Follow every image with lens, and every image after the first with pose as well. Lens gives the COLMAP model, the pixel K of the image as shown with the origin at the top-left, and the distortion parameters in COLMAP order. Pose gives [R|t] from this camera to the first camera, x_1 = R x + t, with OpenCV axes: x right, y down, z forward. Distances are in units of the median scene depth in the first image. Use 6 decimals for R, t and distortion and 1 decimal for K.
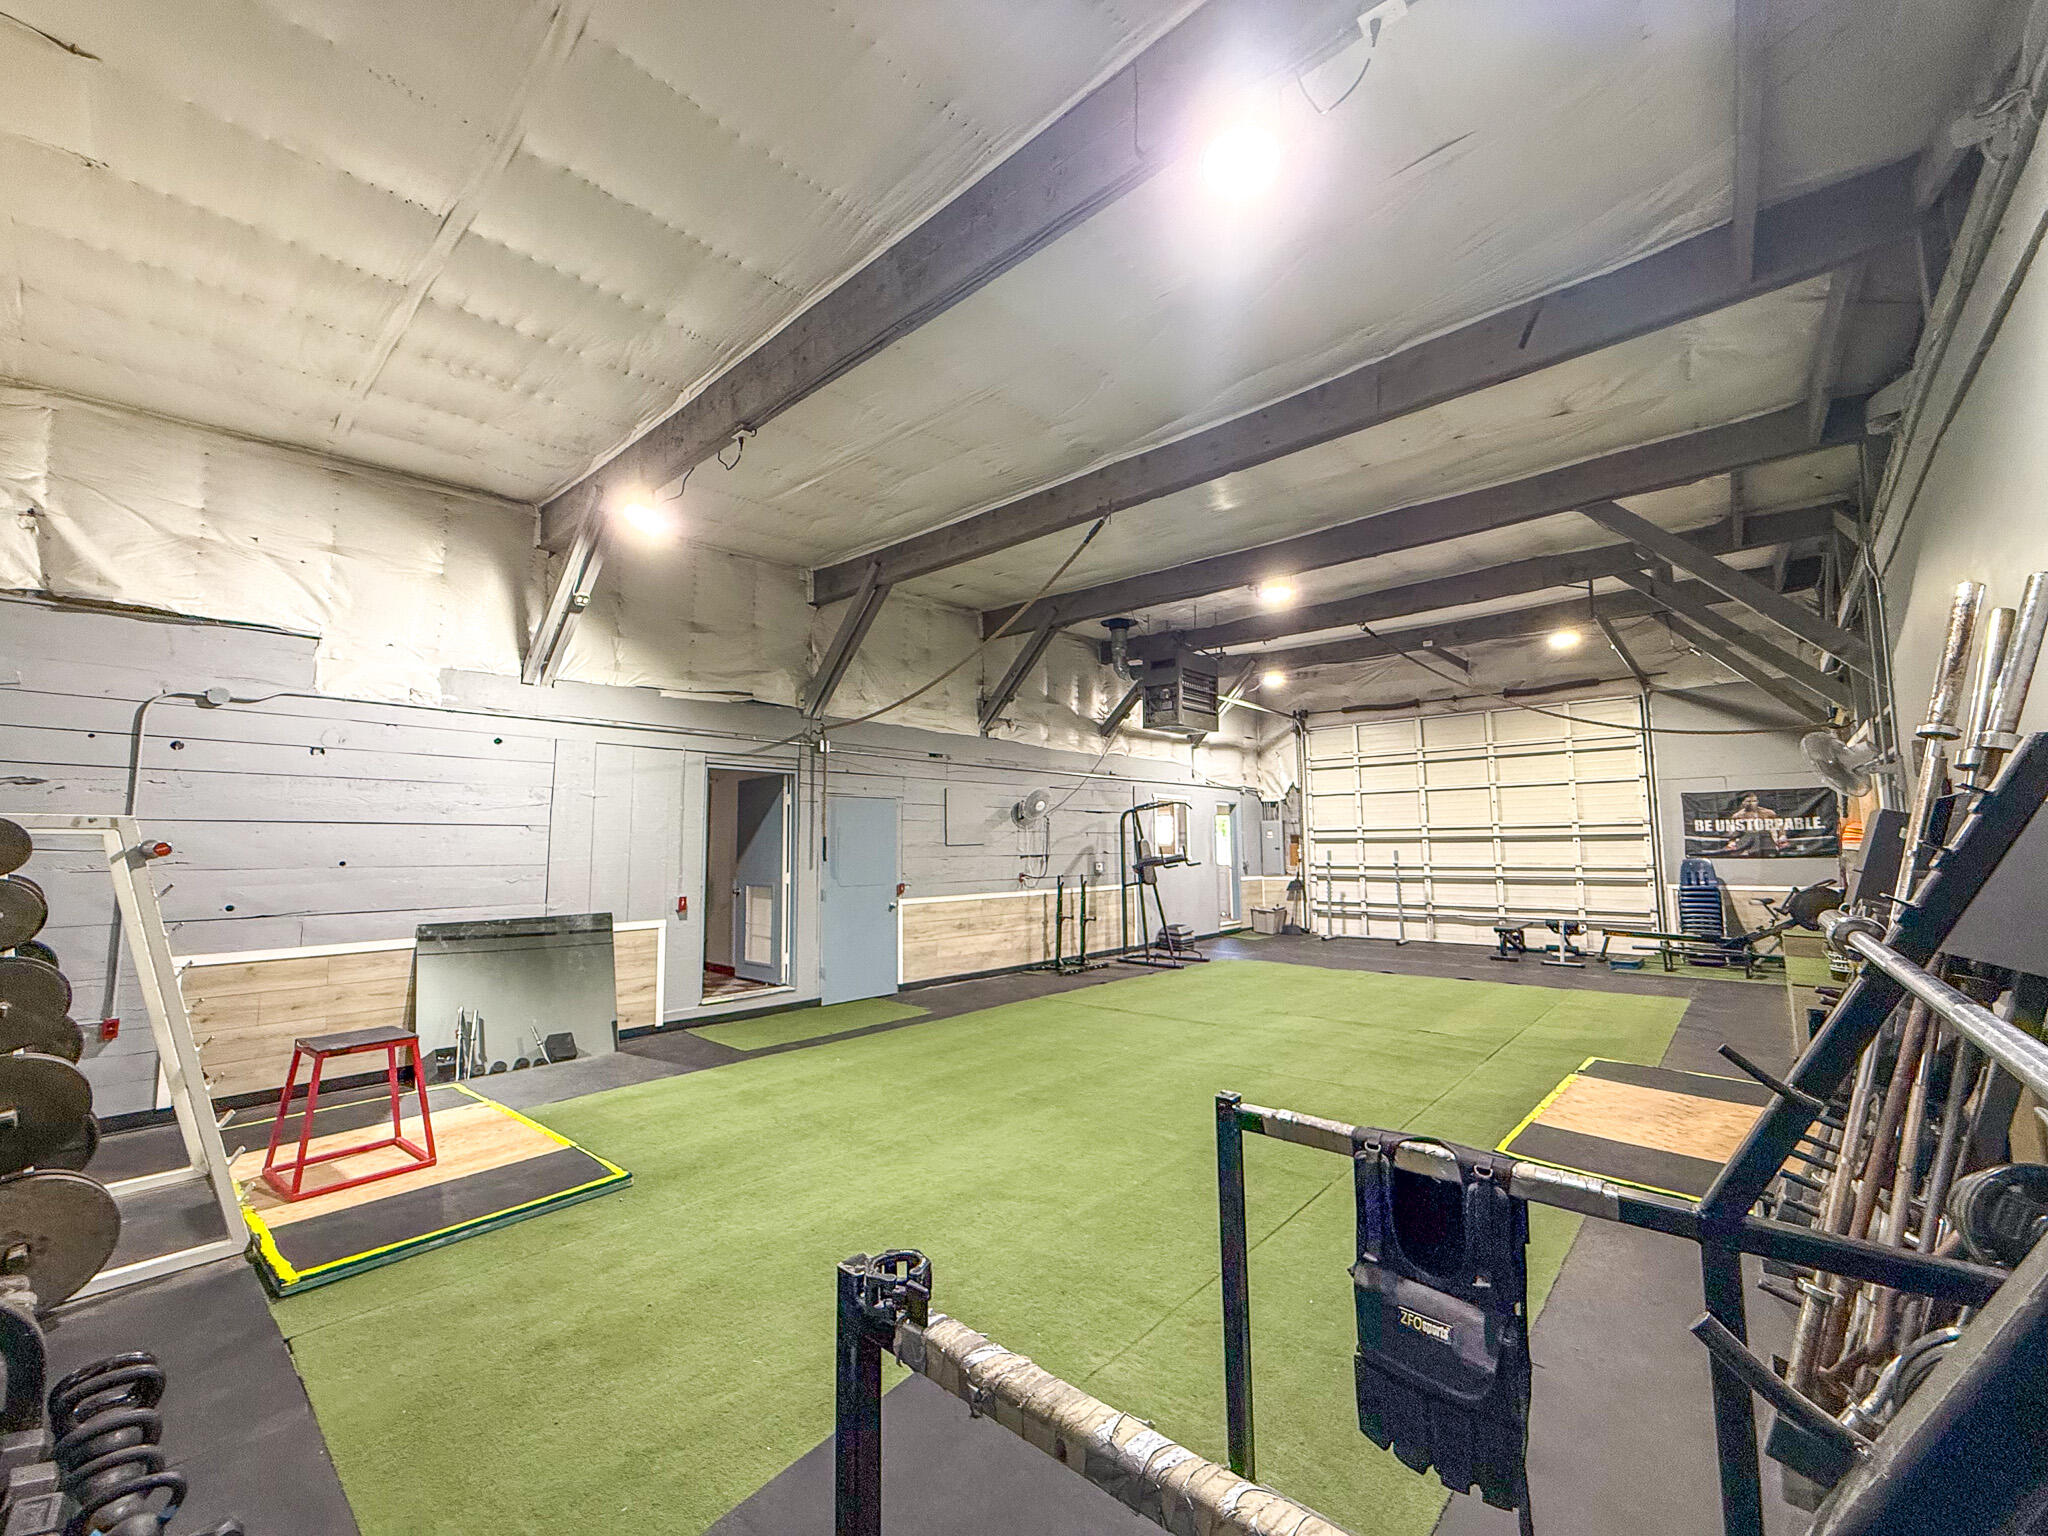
lens RADIAL K [[814.2, 0, 1025.0], [0, 814.2, 762.9], [0, 0, 1]] dist [-0.000618, 0.000255]
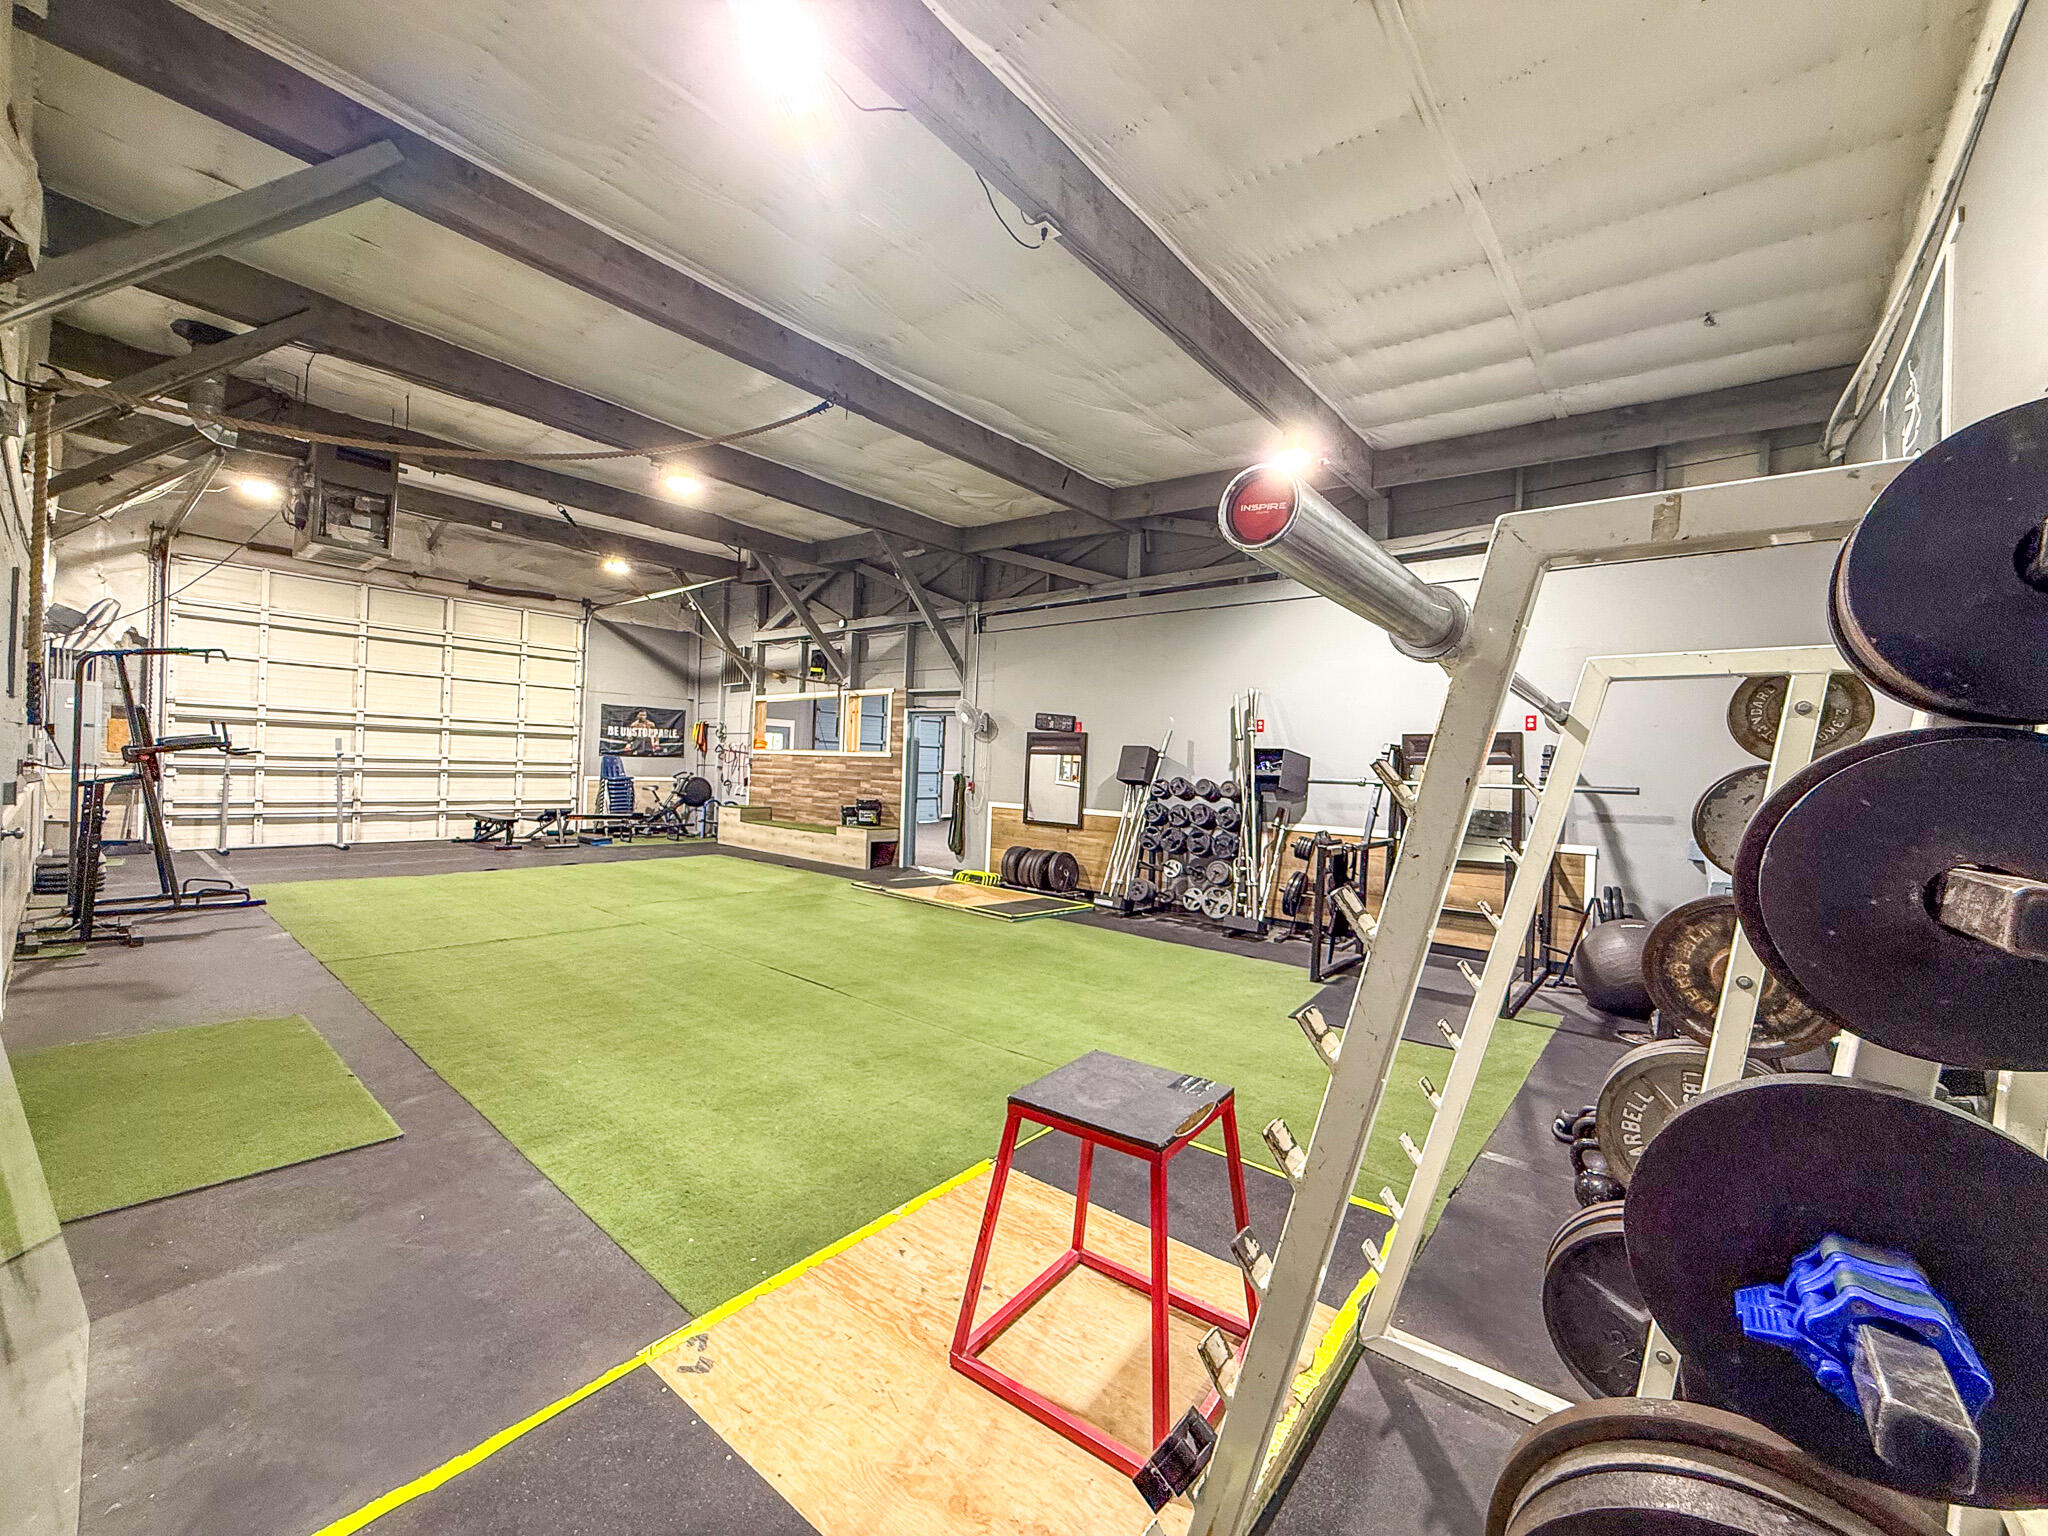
lens RADIAL K [[814.2, 0, 1014.2], [0, 814.2, 770.2], [0, 0, 1]] dist [-0.000618, 0.000255]
pose [[-0.019012, 0.002017, 0.999817, -0.481651], [-0.140450, 0.990077, -0.004668, 0.057953], [-0.989905, -0.140513, -0.018541, 0.405731]]
